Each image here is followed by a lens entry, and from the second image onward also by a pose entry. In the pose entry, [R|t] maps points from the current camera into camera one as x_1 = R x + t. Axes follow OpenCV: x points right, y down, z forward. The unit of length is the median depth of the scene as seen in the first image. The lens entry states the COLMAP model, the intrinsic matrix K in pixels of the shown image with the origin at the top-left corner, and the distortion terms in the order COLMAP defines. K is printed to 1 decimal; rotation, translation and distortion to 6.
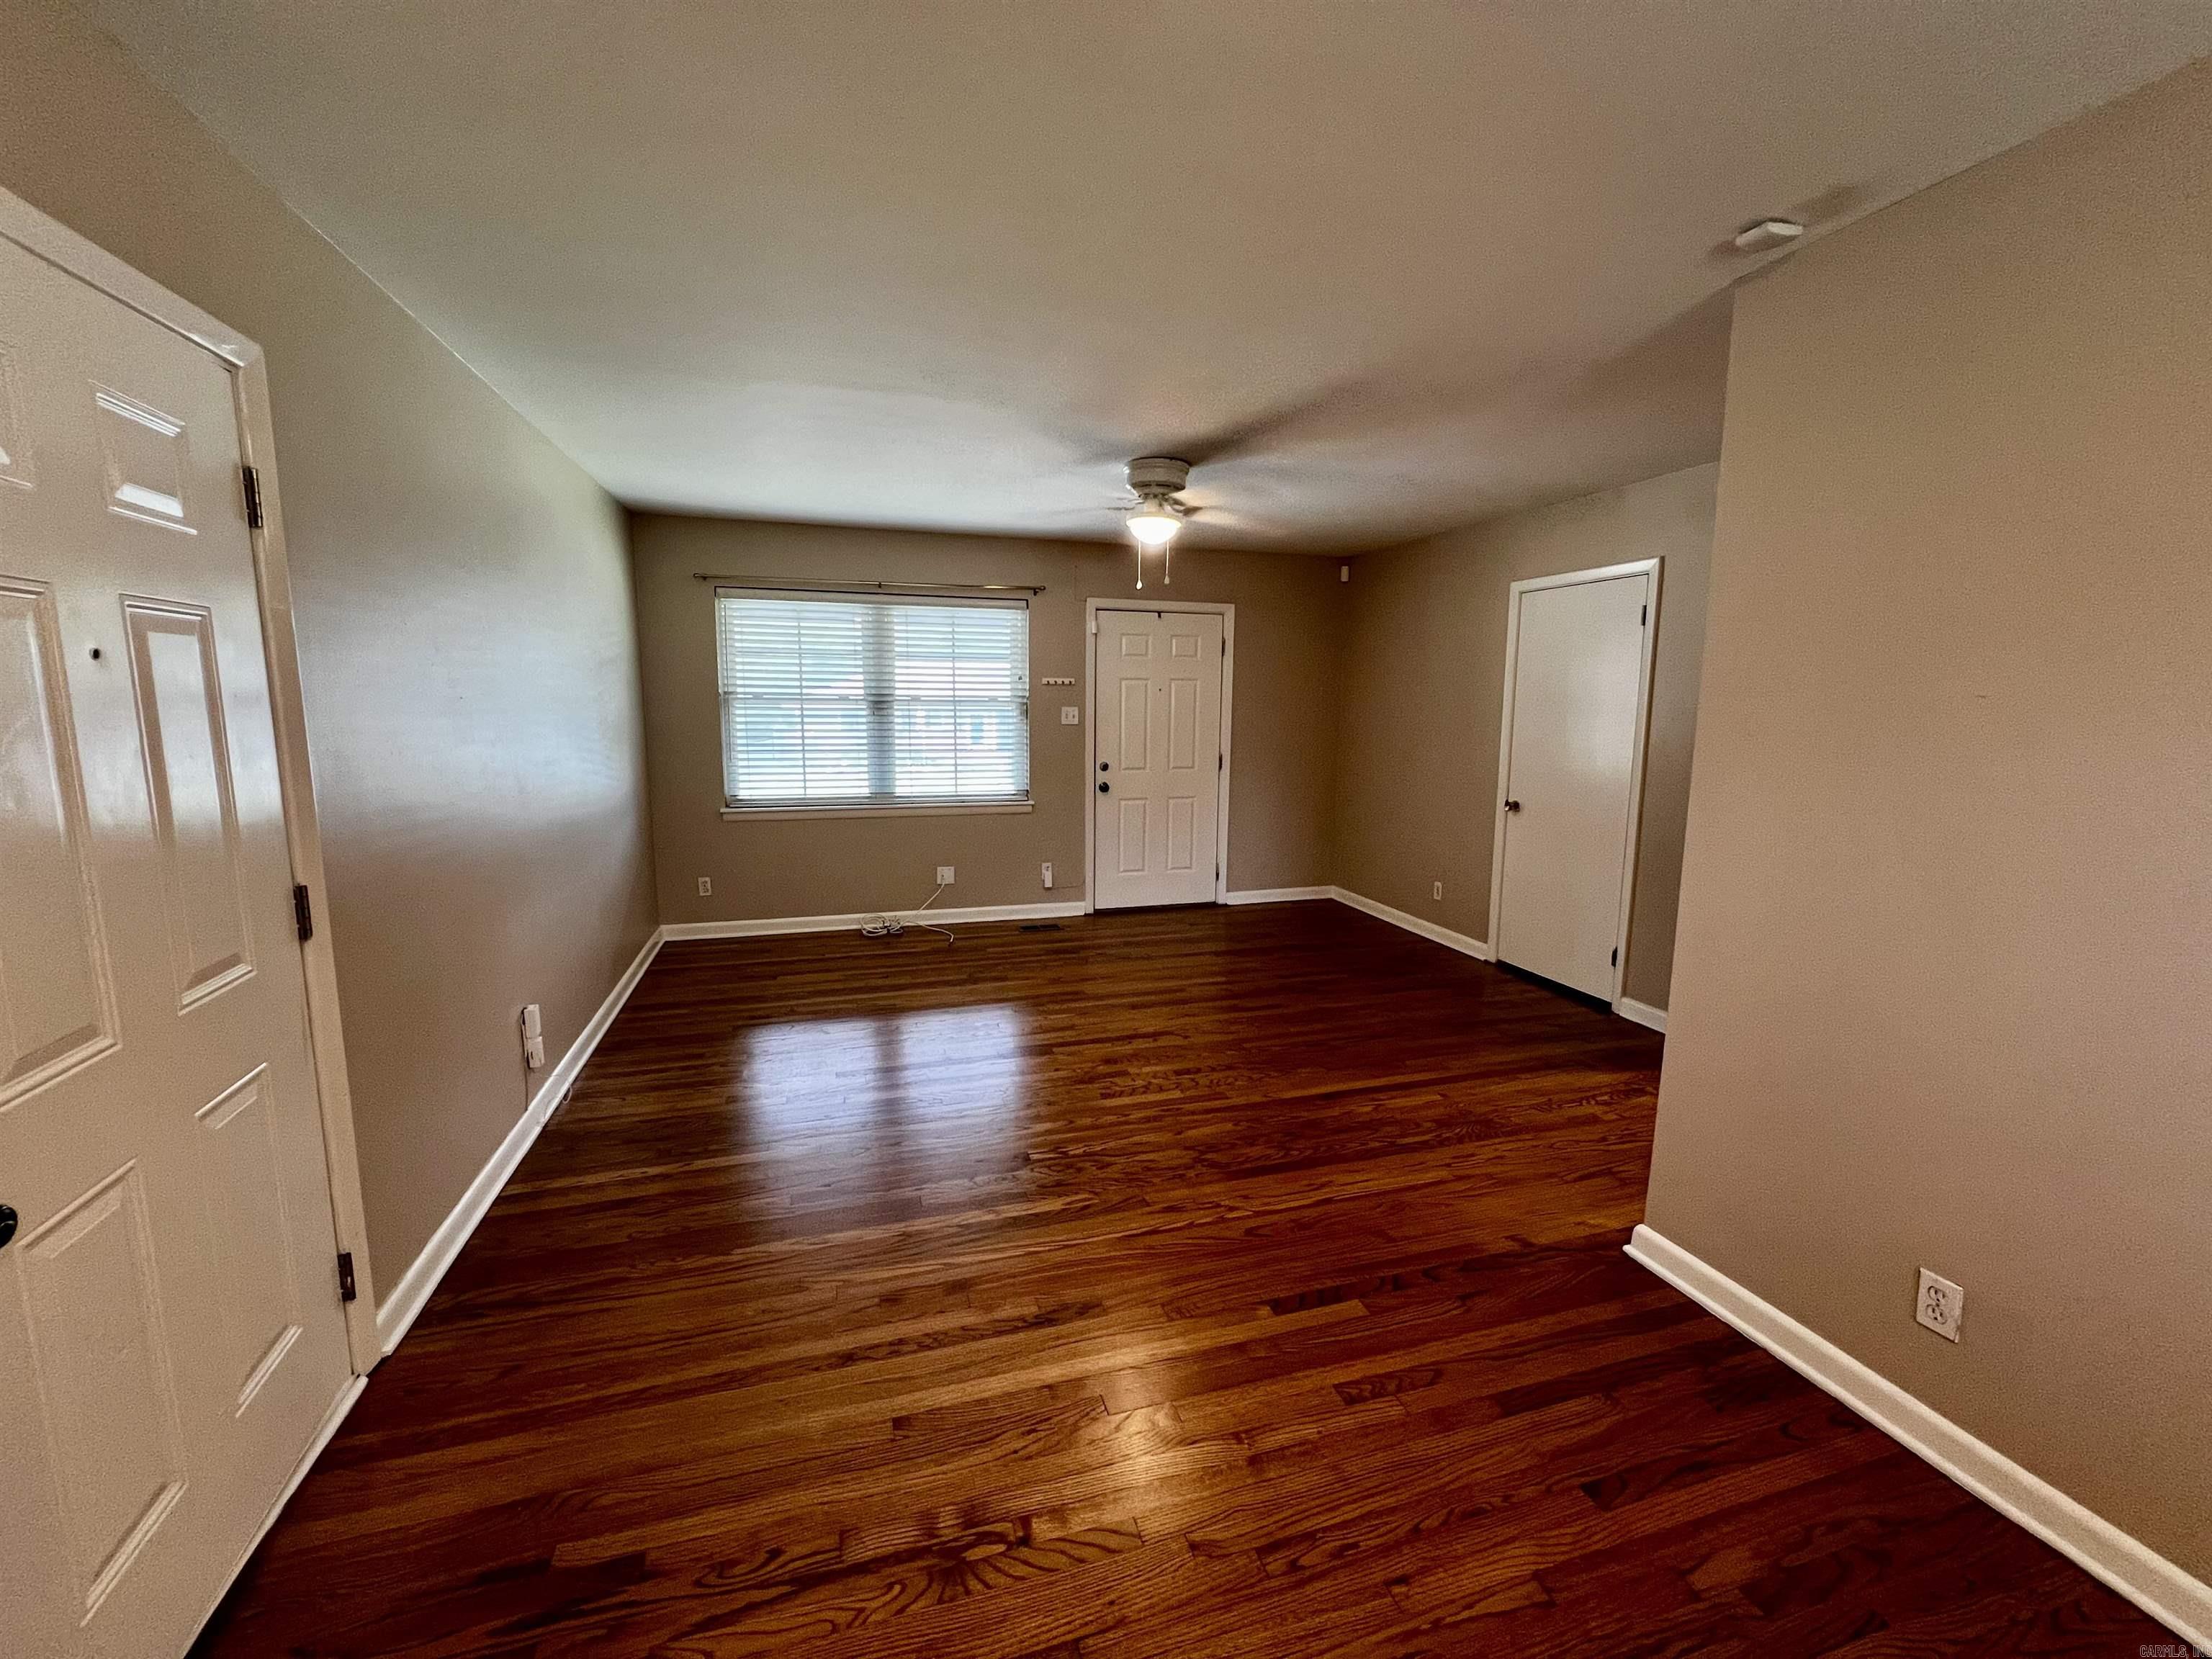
lens RADIAL K [[881.8, 0, 1097.4], [0, 881.8, 821.6], [0, 0, 1]] dist [0.000372, 0.000269]
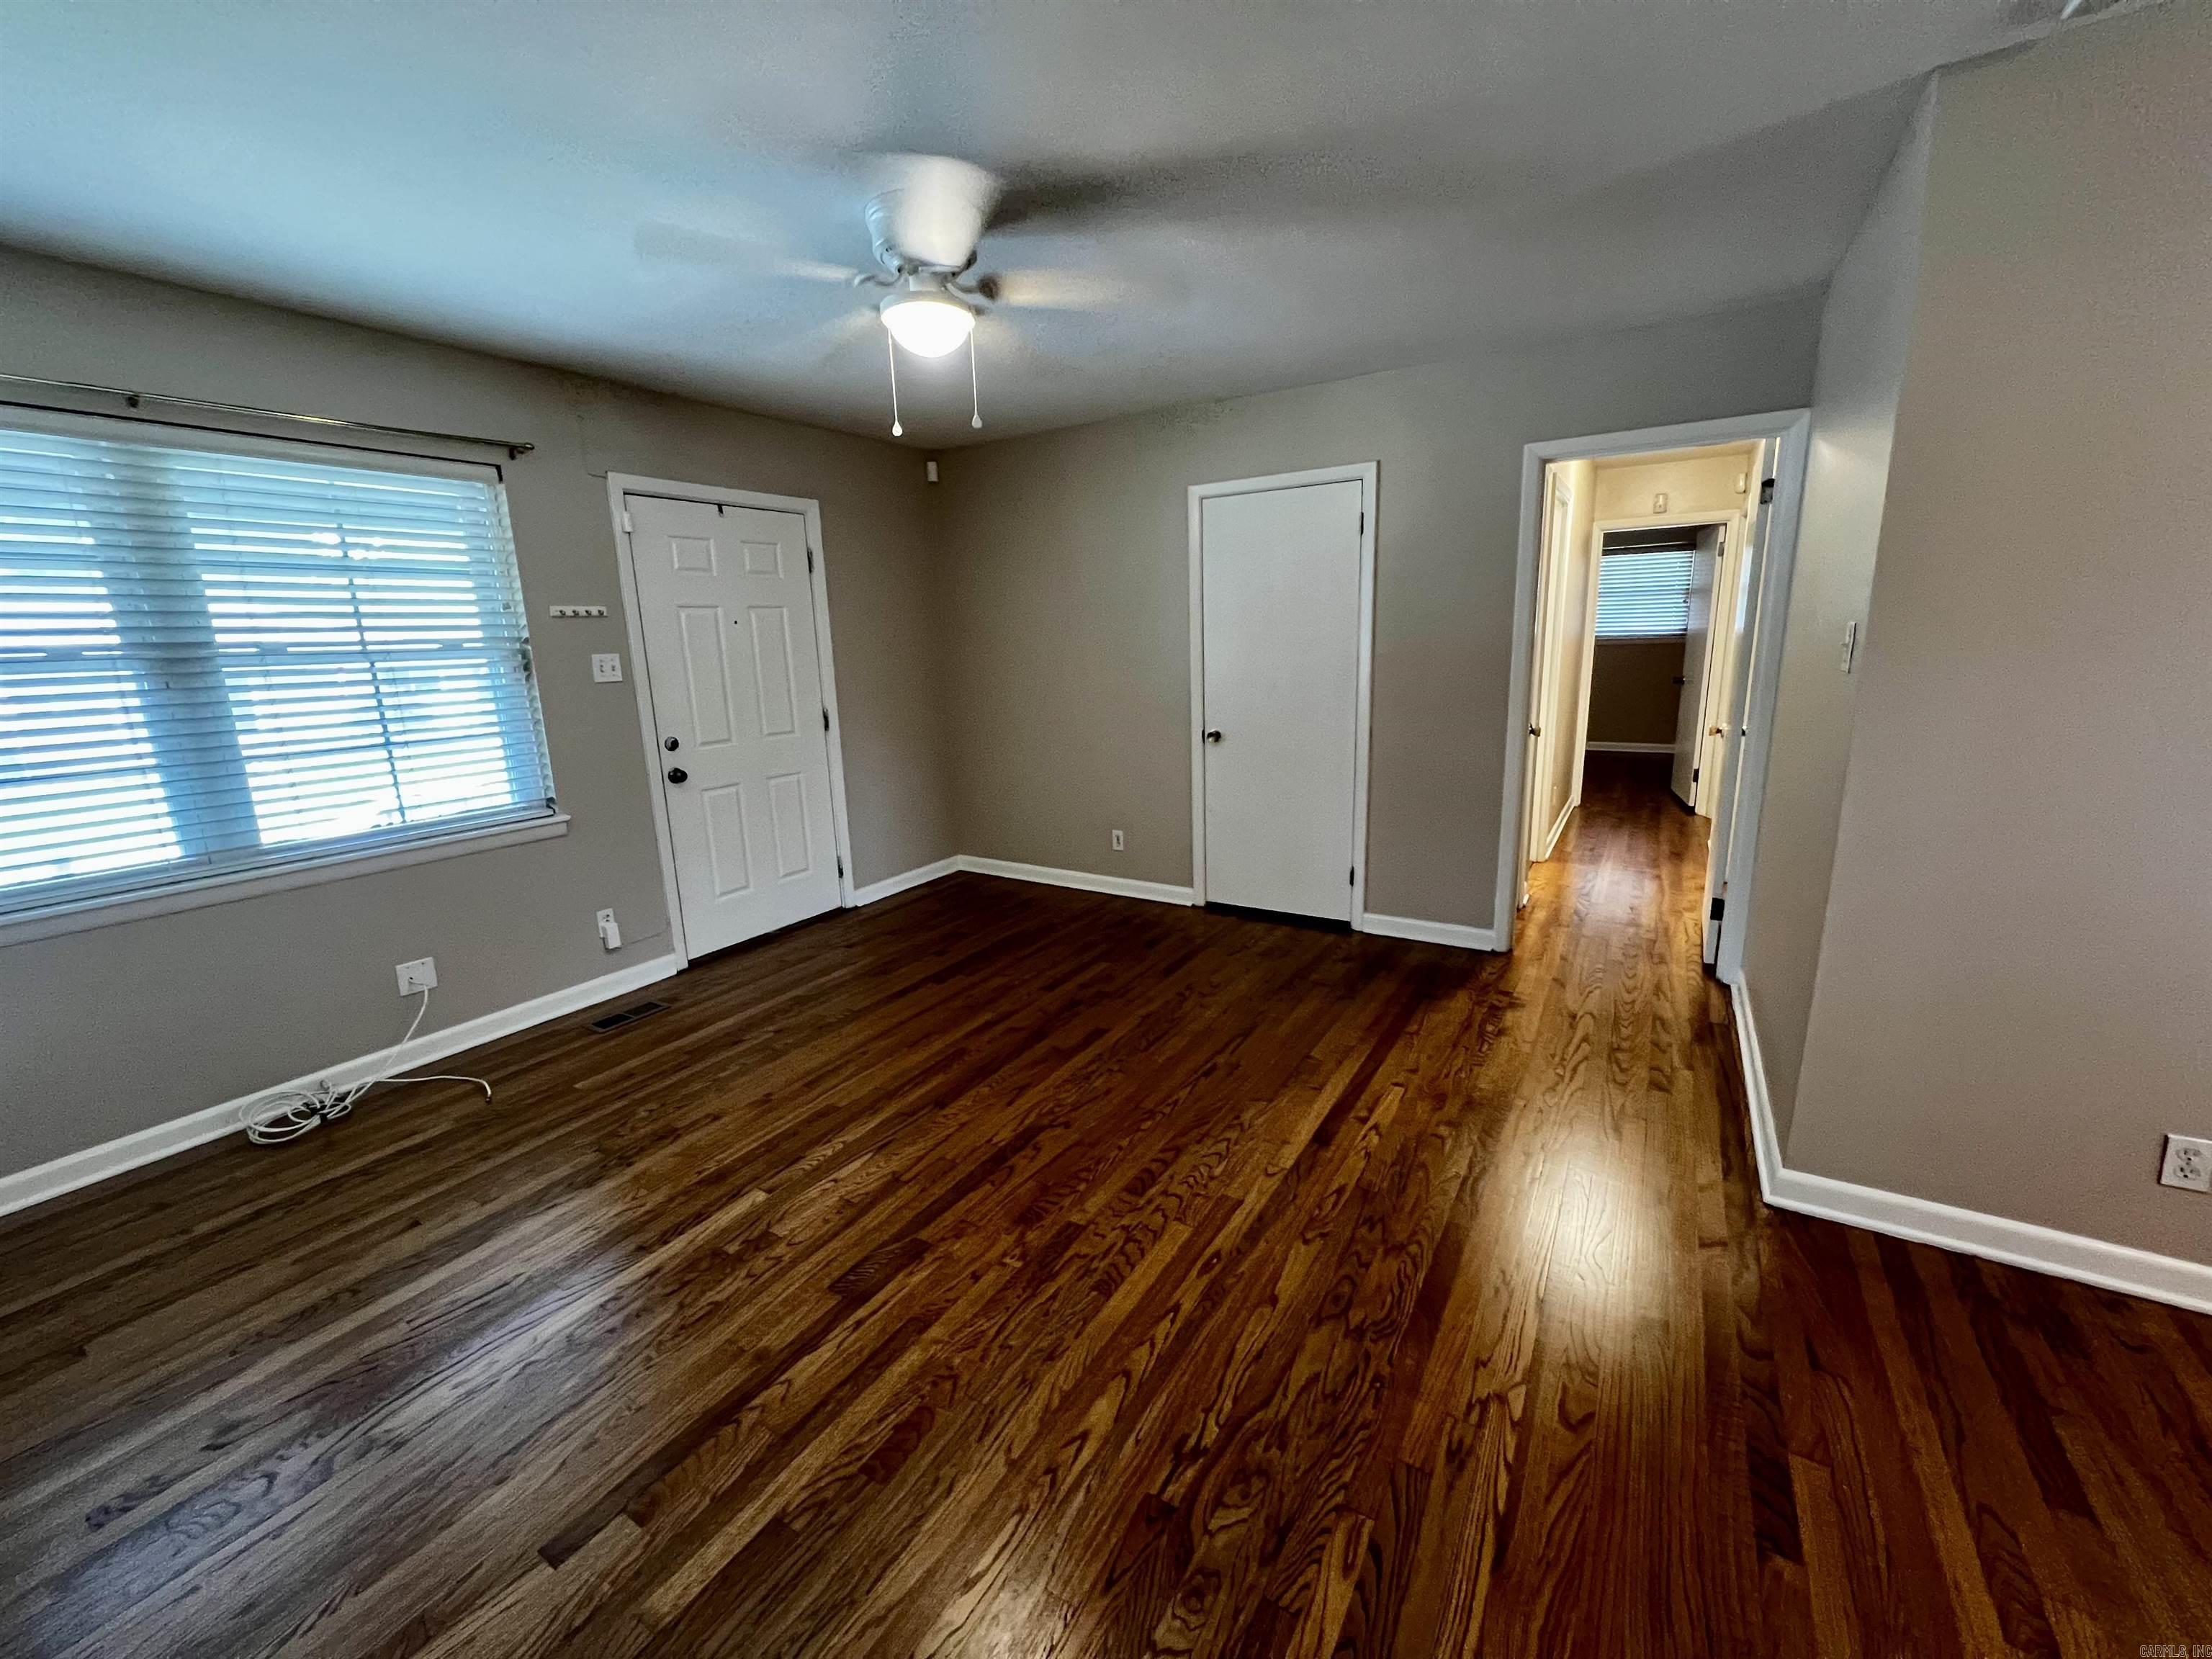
lens RADIAL K [[881.8, 0, 1097.4], [0, 881.8, 821.6], [0, 0, 1]] dist [0.000372, 0.000269]
pose [[0.754394, -0.168211, 0.634504, -0.228206], [0.127739, 0.985750, 0.109453, -0.047807], [-0.643873, -0.001520, 0.765131, 0.388252]]
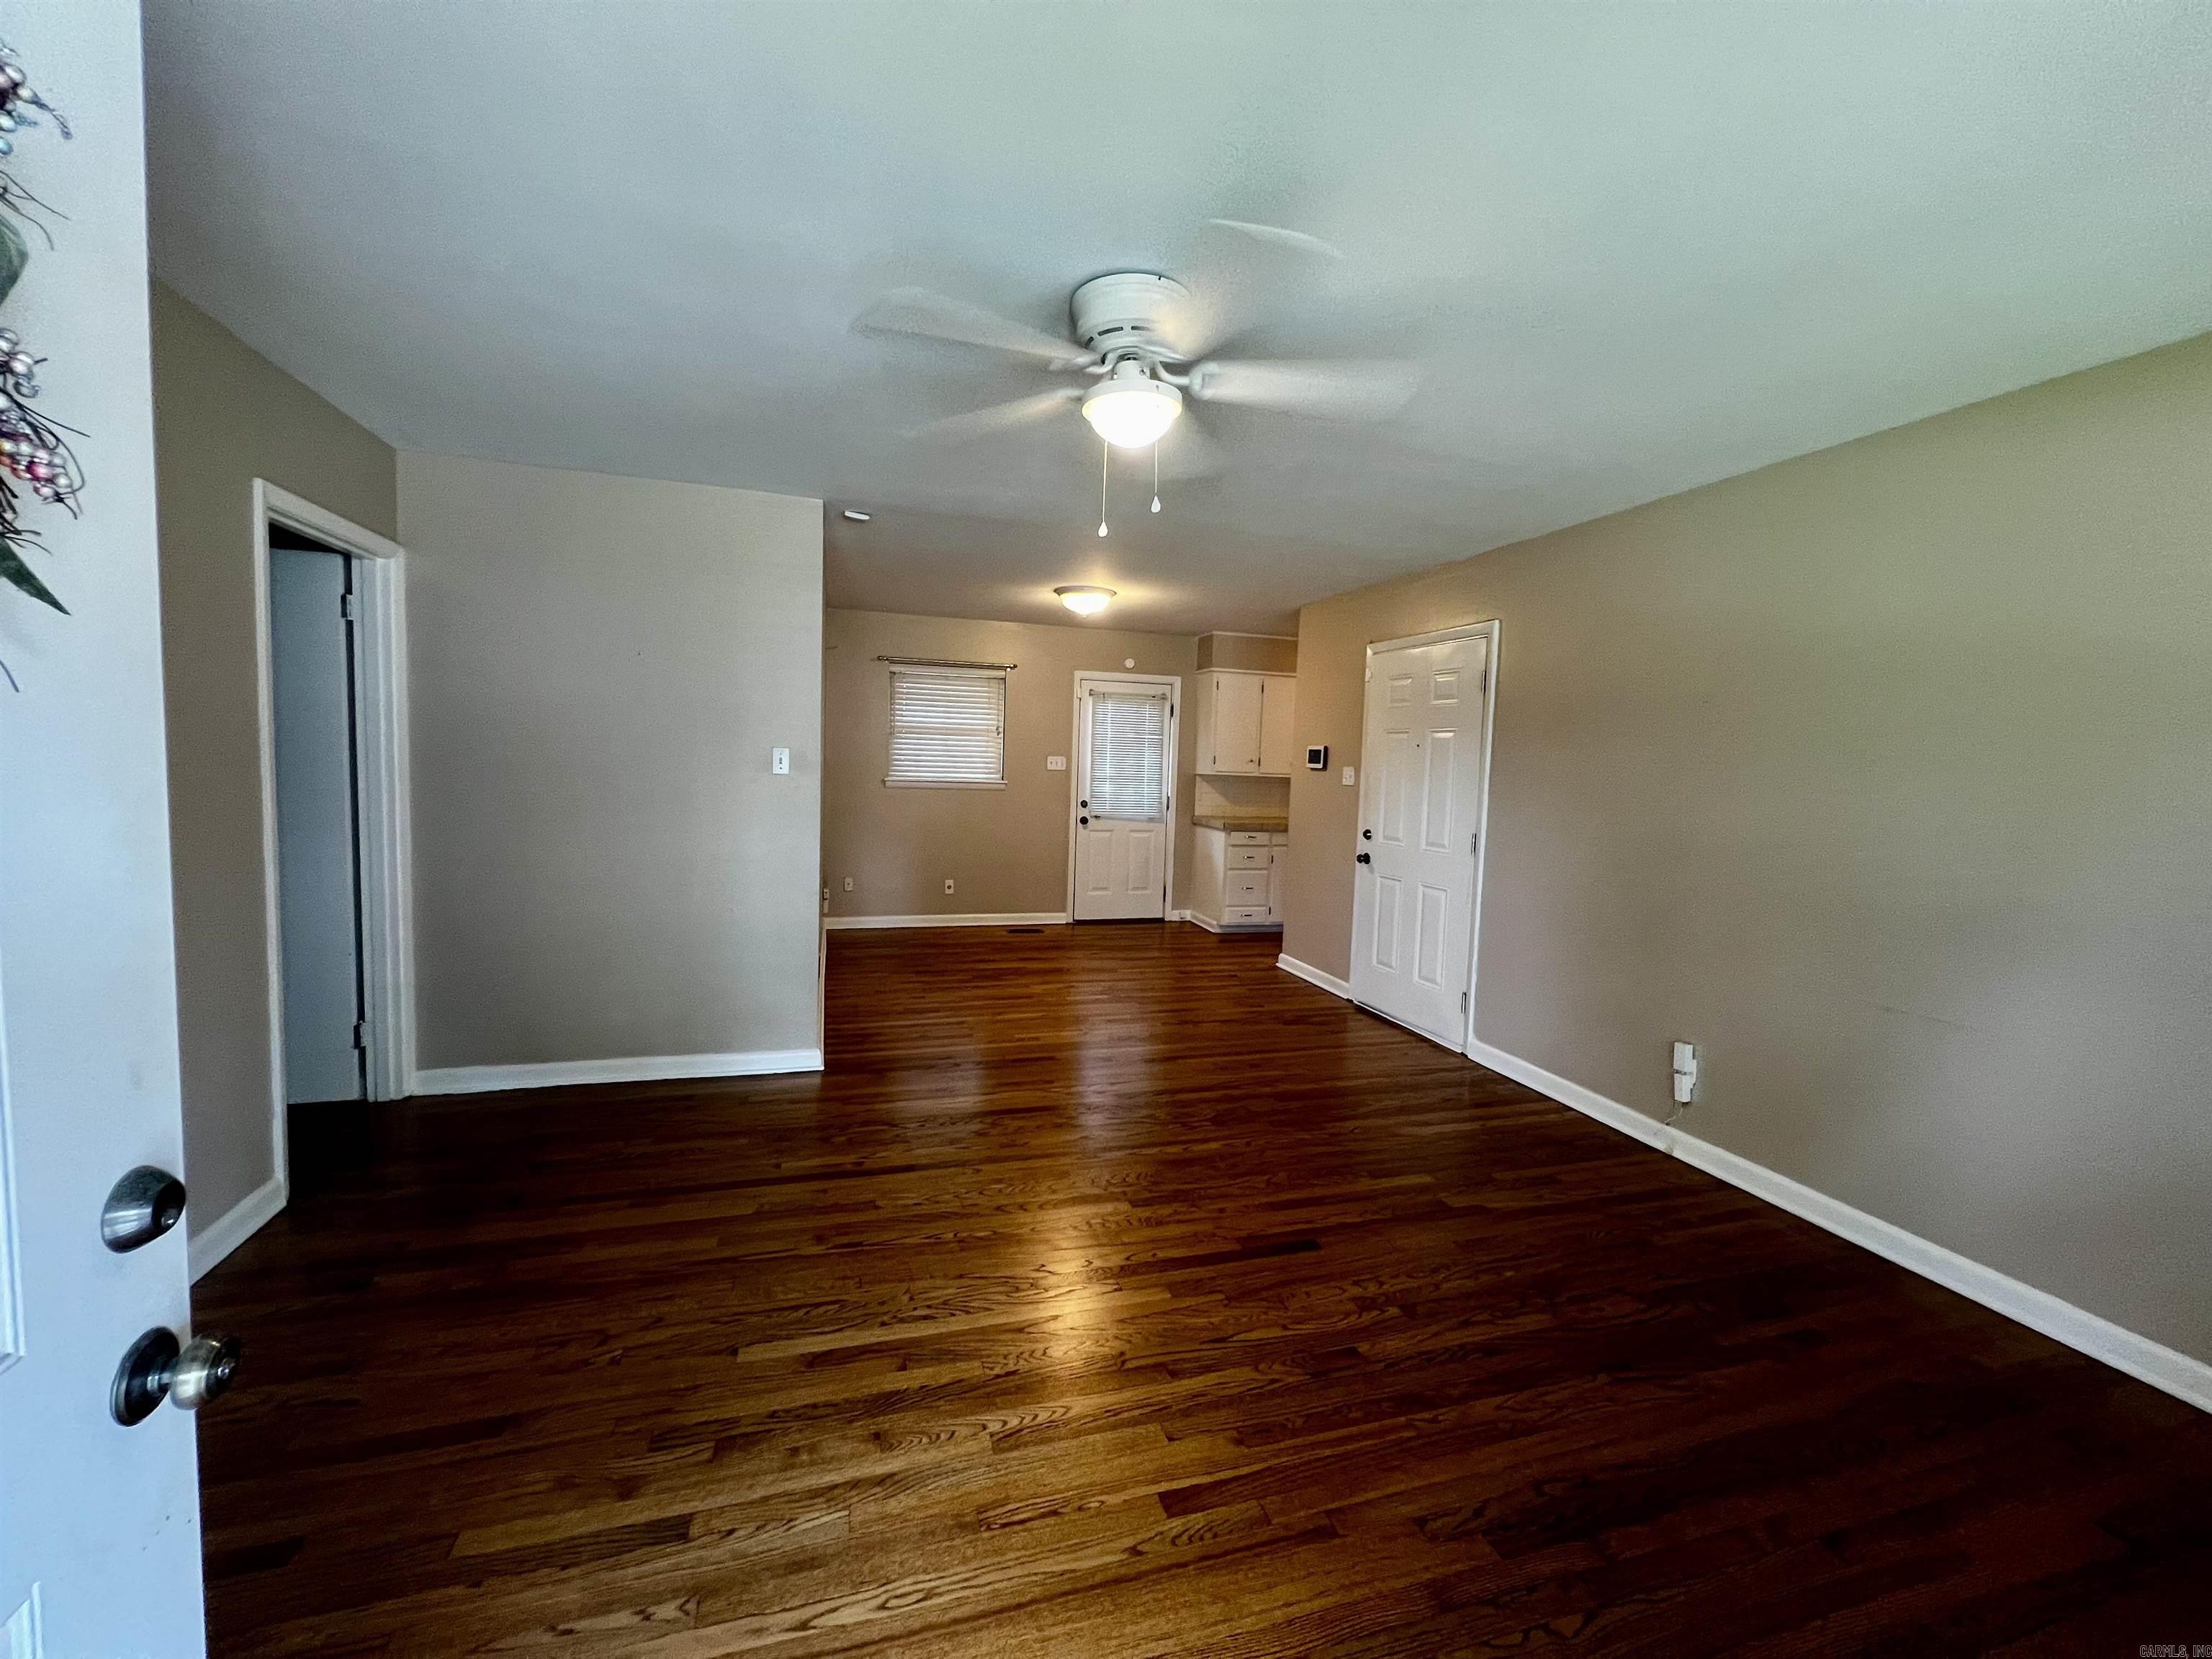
lens RADIAL K [[881.8, 0, 1097.4], [0, 881.8, 821.6], [0, 0, 1]] dist [0.000372, 0.000269]
pose [[-0.999149, -0.041095, -0.003654, 0.062202], [-0.040957, 0.977300, 0.207863, -0.163893], [-0.004971, 0.207835, -0.978151, 1.292800]]
